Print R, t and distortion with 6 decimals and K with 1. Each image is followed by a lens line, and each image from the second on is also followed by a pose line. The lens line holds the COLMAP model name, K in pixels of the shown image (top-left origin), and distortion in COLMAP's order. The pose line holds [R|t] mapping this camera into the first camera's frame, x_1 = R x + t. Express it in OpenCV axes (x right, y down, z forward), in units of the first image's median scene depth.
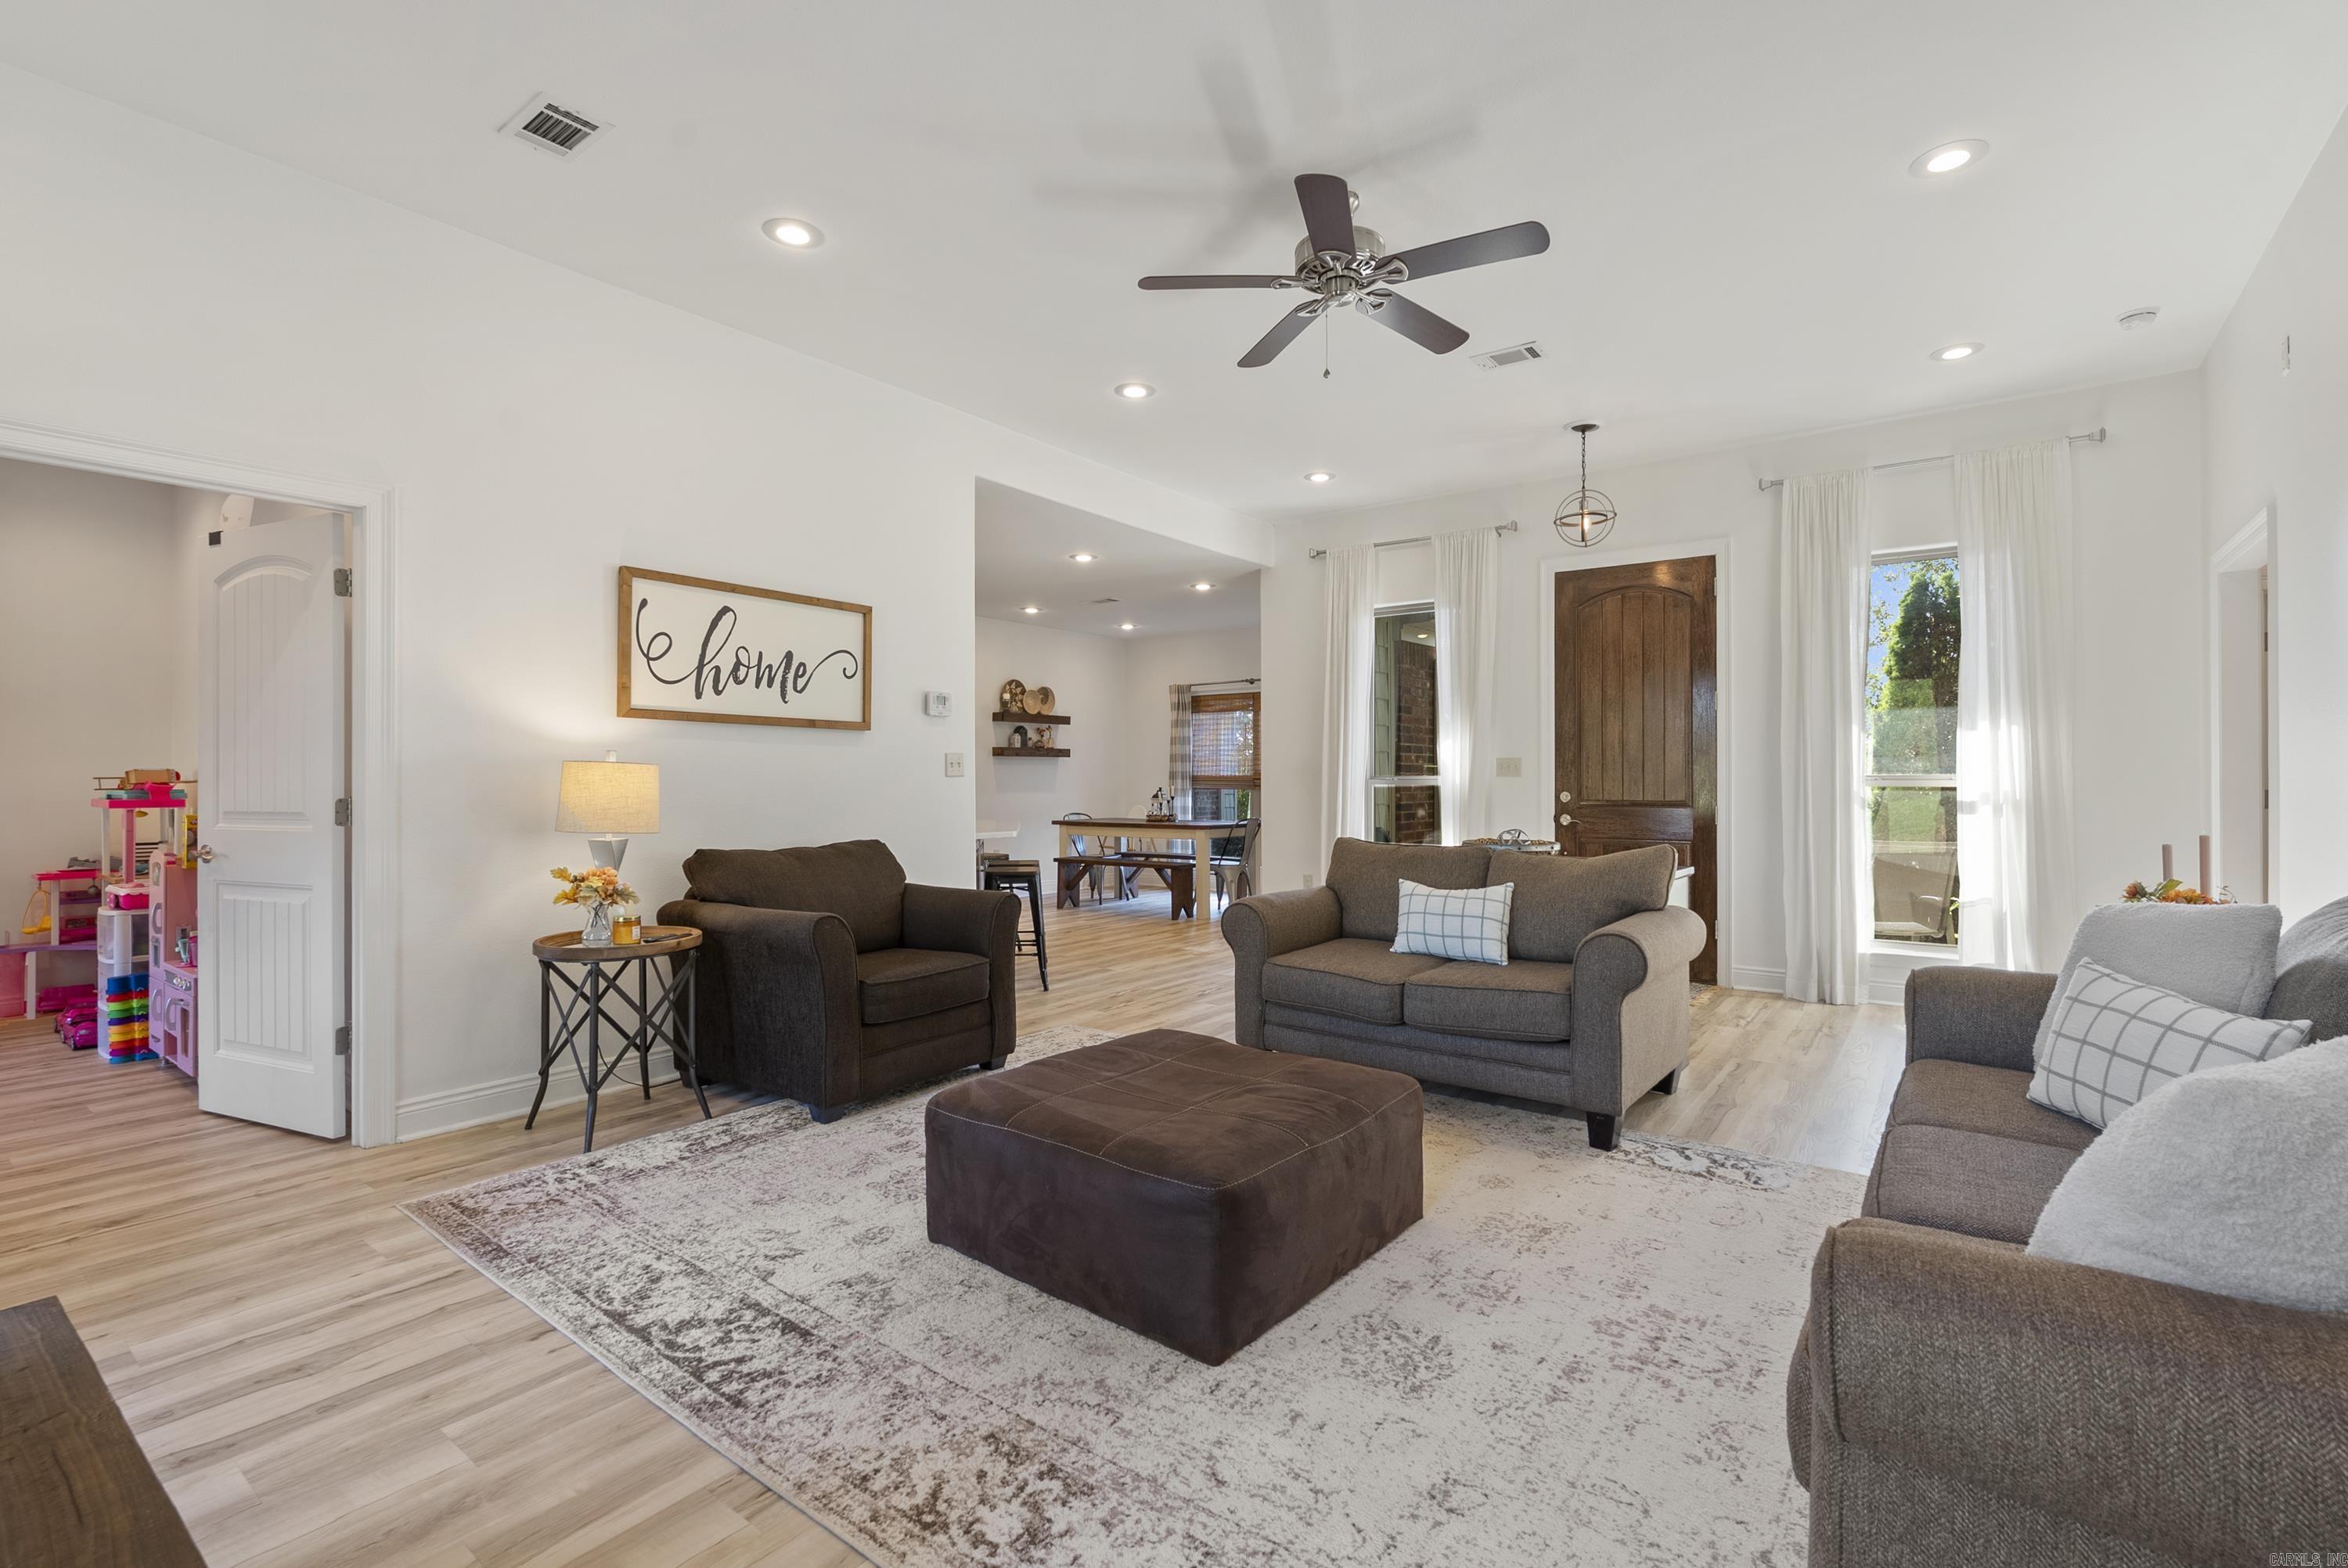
lens RADIAL K [[1063.7, 0, 1174.4], [0, 1063.7, 779.1], [0, 0, 1]] dist [-0.003634, -0.000298]
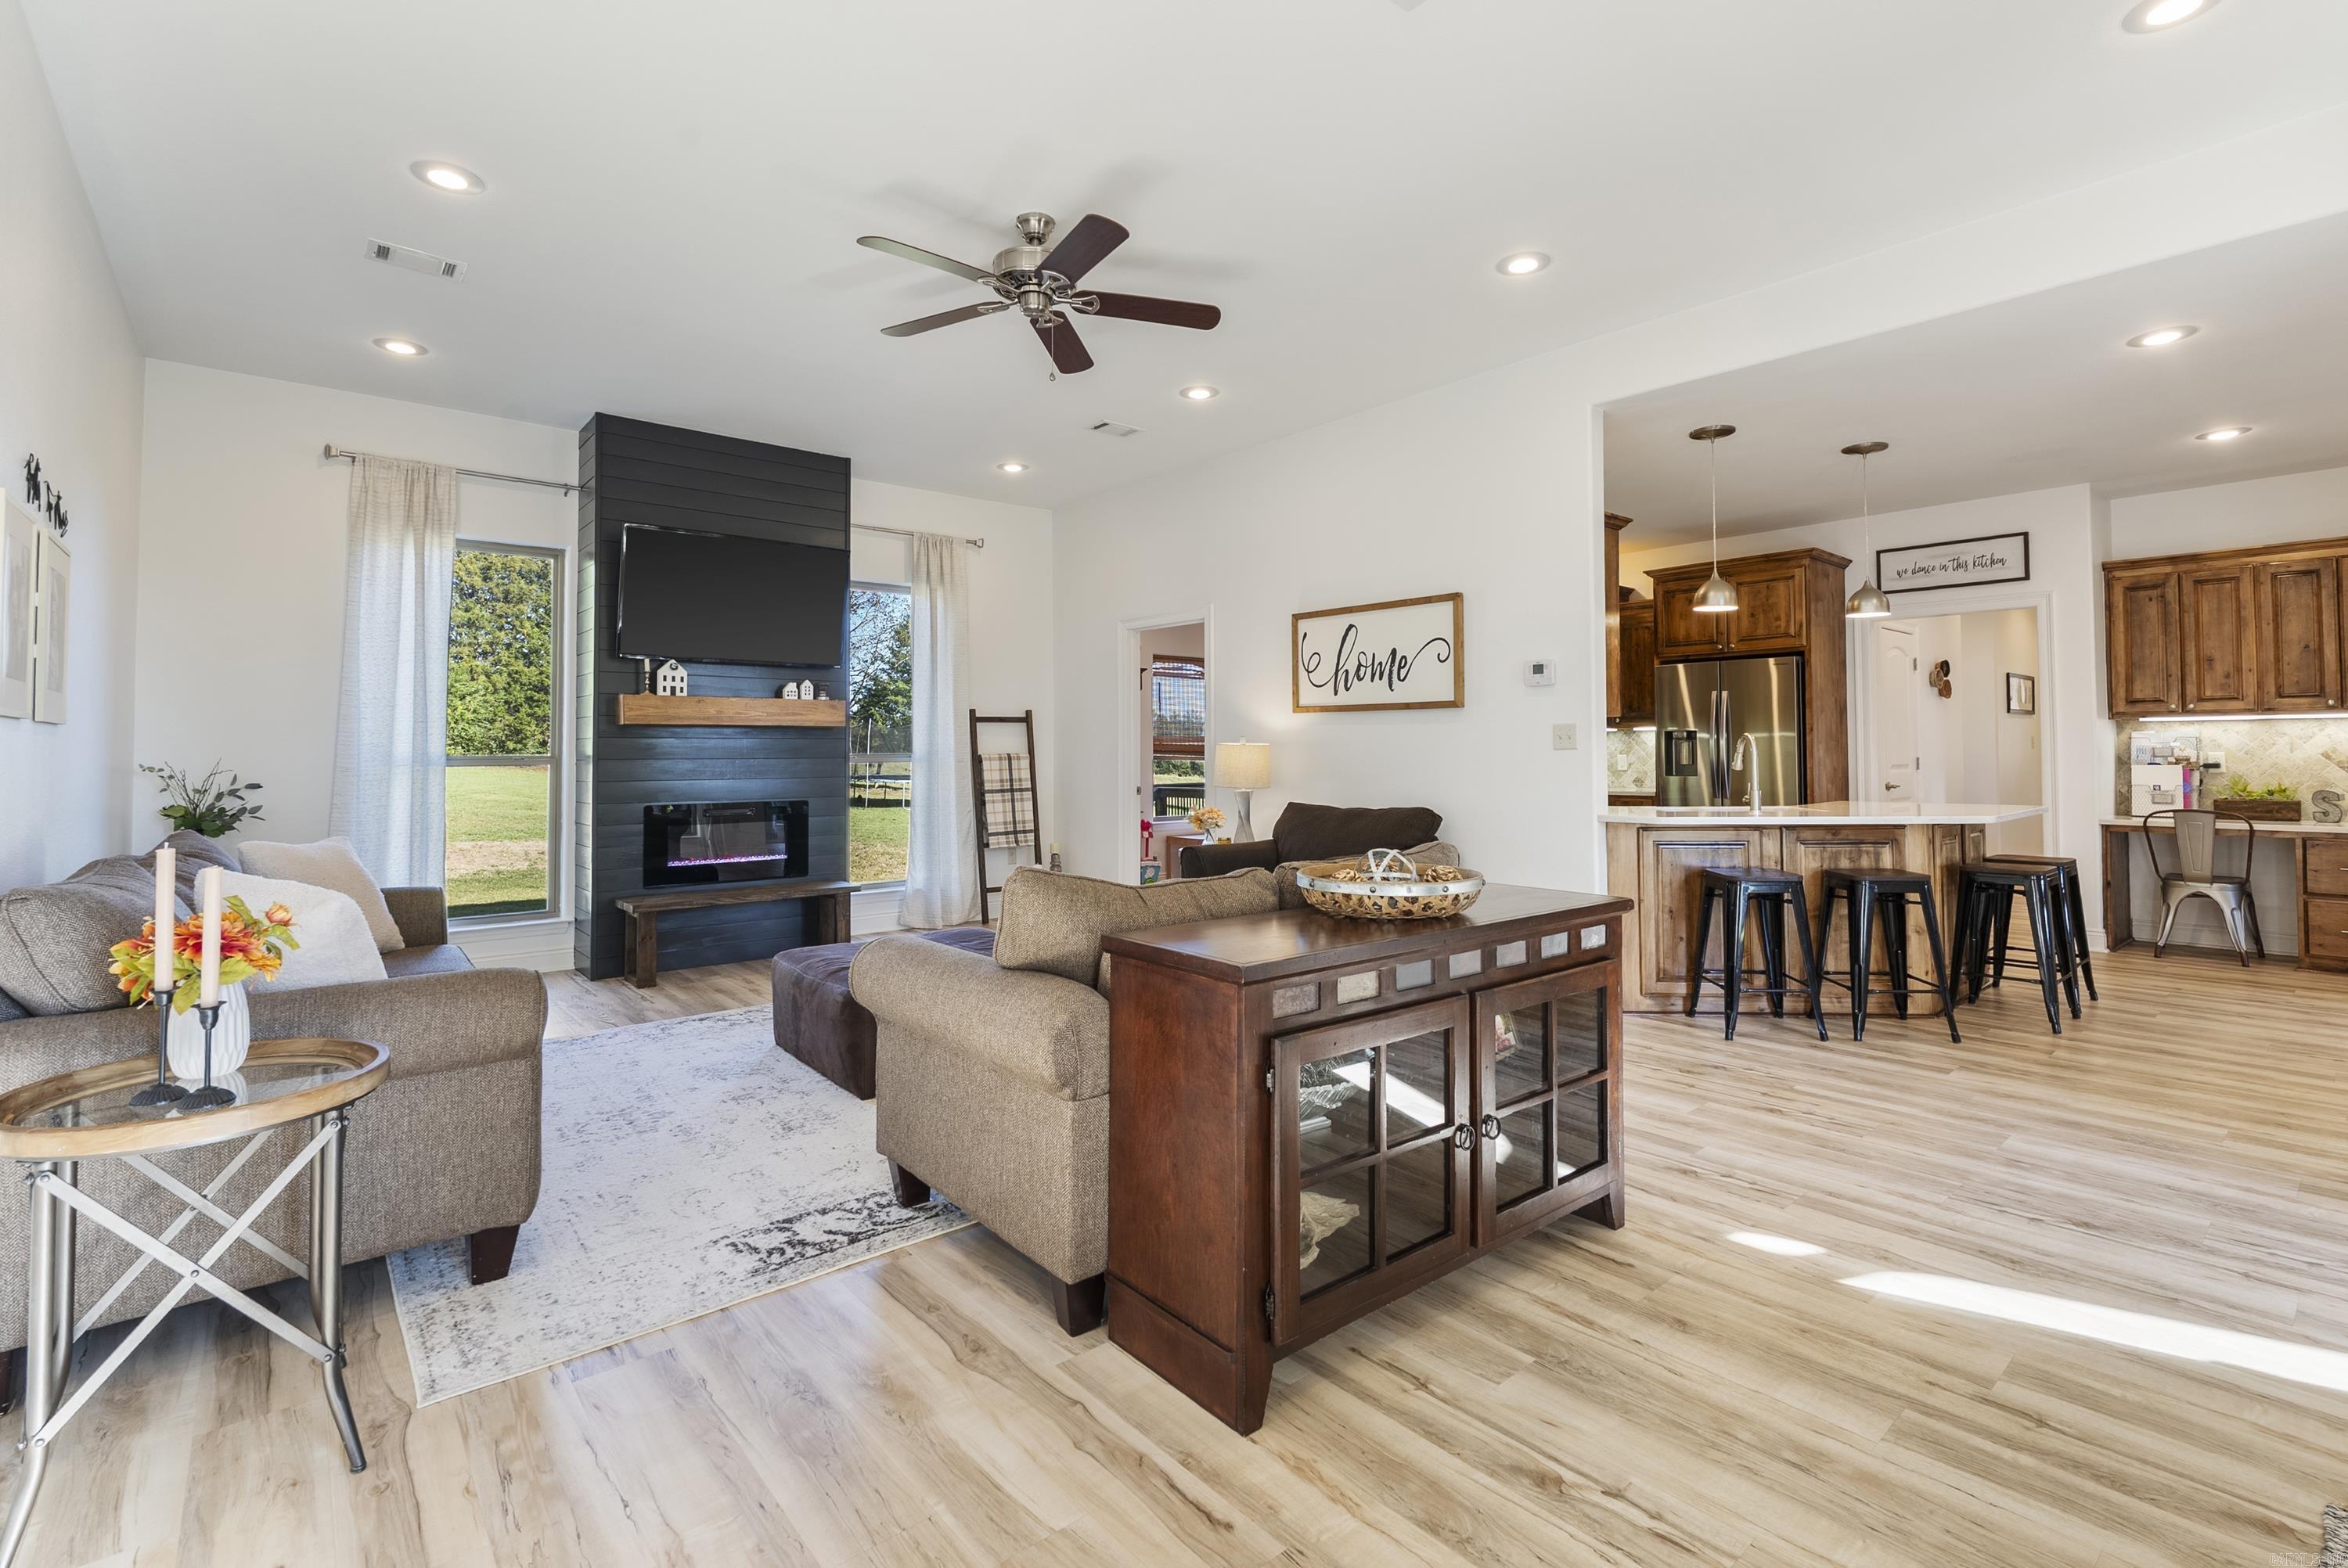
lens RADIAL K [[1050.5, 0, 1185.8], [0, 1050.5, 725.9], [0, 0, 1]] dist [-0.002421, 0.000189]
pose [[-0.213638, -0.023530, -0.976630, 1.227407], [0.005199, 0.999668, -0.025222, -0.003389], [0.976899, -0.010466, -0.213445, 1.458013]]
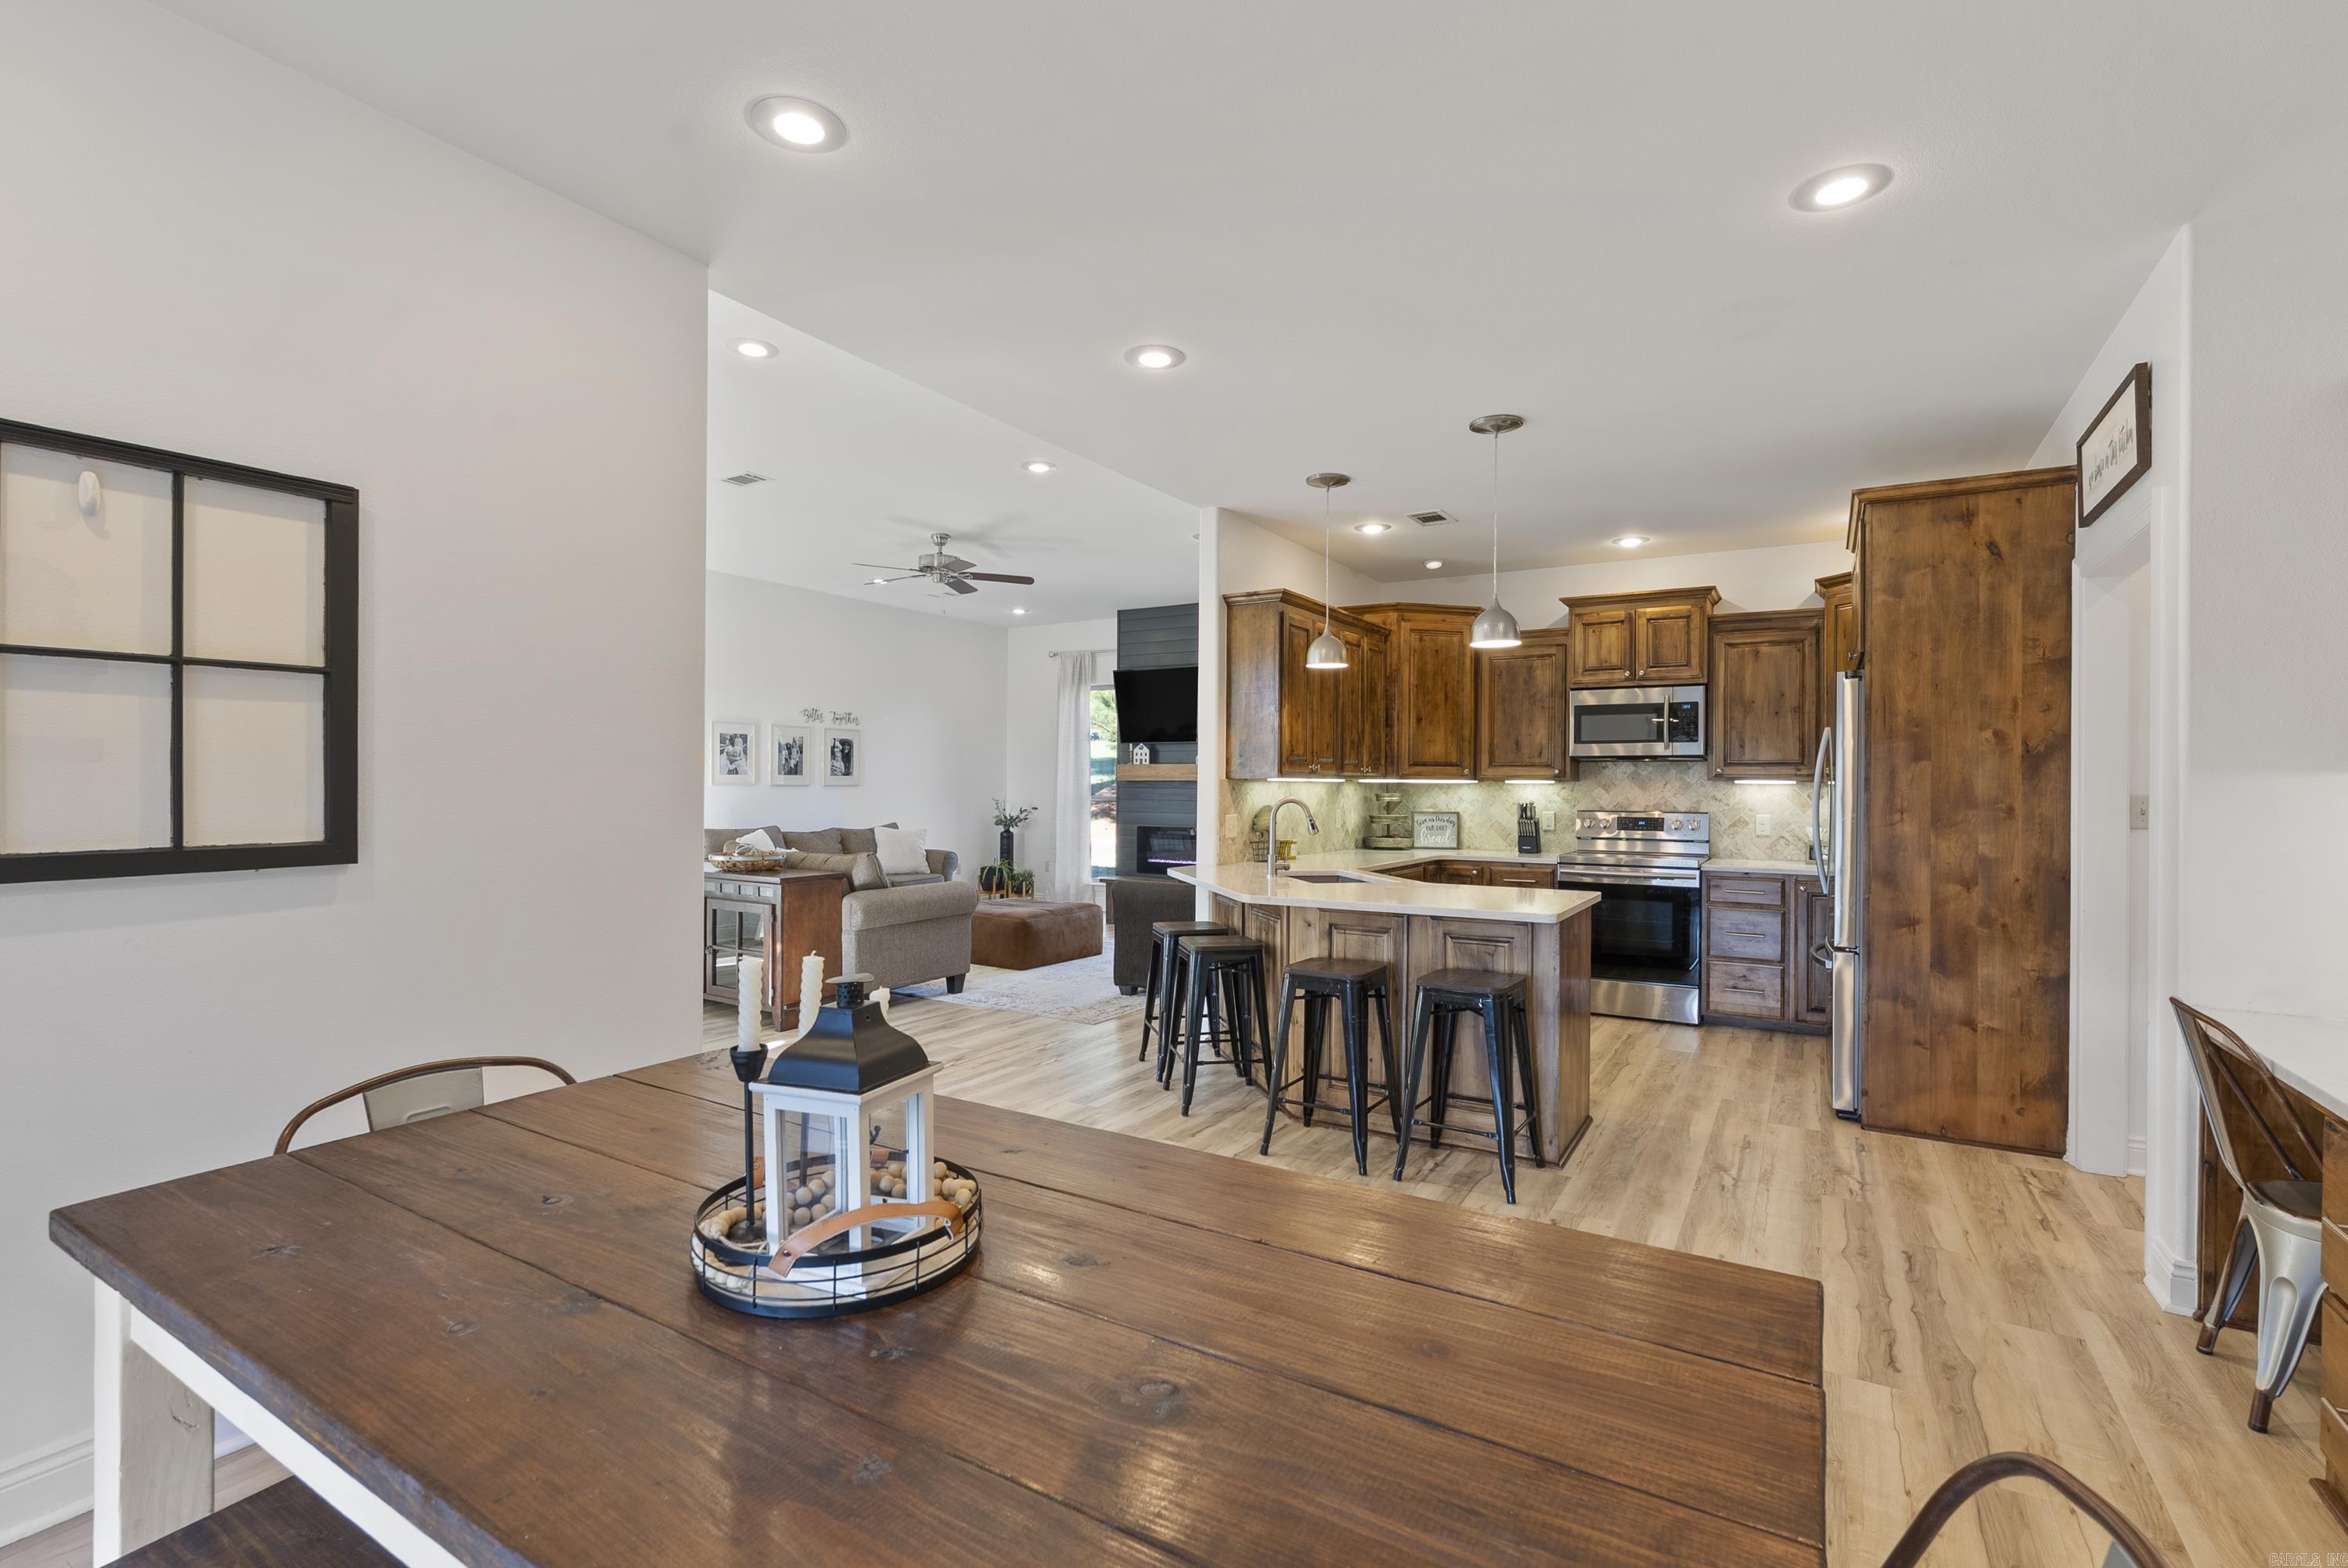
lens RADIAL K [[1066.1, 0, 1178.5], [0, 1066.1, 779.4], [0, 0, 1]] dist [-0.024331, 0.000523]
pose [[-0.994811, -0.007330, -0.101476, -0.145408], [-0.006814, 0.999962, -0.005435, -0.042450], [0.101512, -0.004716, -0.994823, 3.433635]]
